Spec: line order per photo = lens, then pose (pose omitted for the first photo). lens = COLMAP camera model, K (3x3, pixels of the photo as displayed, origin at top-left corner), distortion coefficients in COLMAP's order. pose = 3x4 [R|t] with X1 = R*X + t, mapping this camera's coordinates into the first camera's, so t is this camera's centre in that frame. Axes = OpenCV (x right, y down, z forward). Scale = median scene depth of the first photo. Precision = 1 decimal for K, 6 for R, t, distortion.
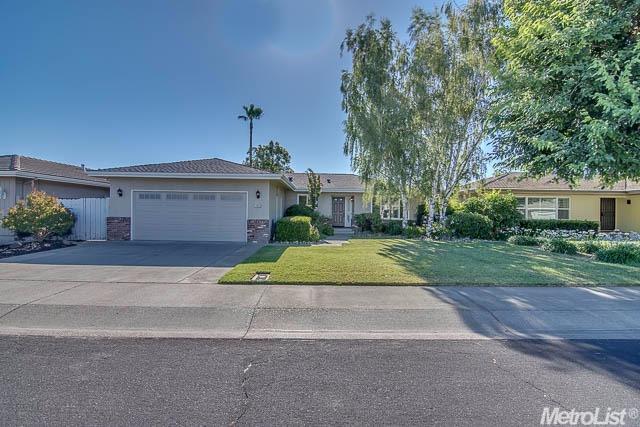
lens RADIAL K [[317.7, 0, 319.6], [0, 317.7, 214.0], [0, 0, 1]] dist [-0.028513, -0.004521]
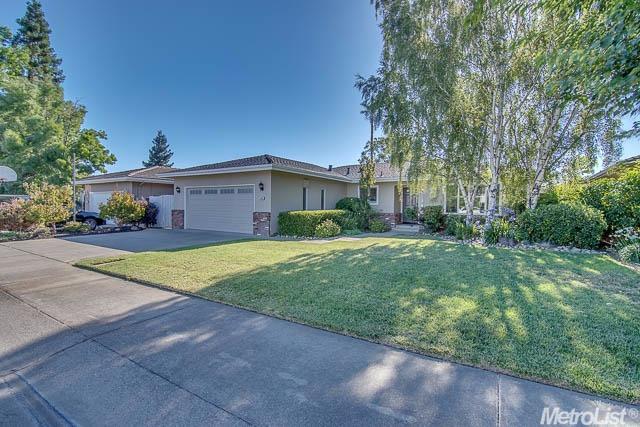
lens RADIAL K [[317.7, 0, 320.5], [0, 317.7, 209.8], [0, 0, 1]] dist [-0.028513, -0.004521]
pose [[0.864708, 0.003613, -0.502262, 0.444097], [-0.004328, 0.999991, -0.000259, 0.009079], [0.502256, 0.002398, 0.864715, 0.224942]]
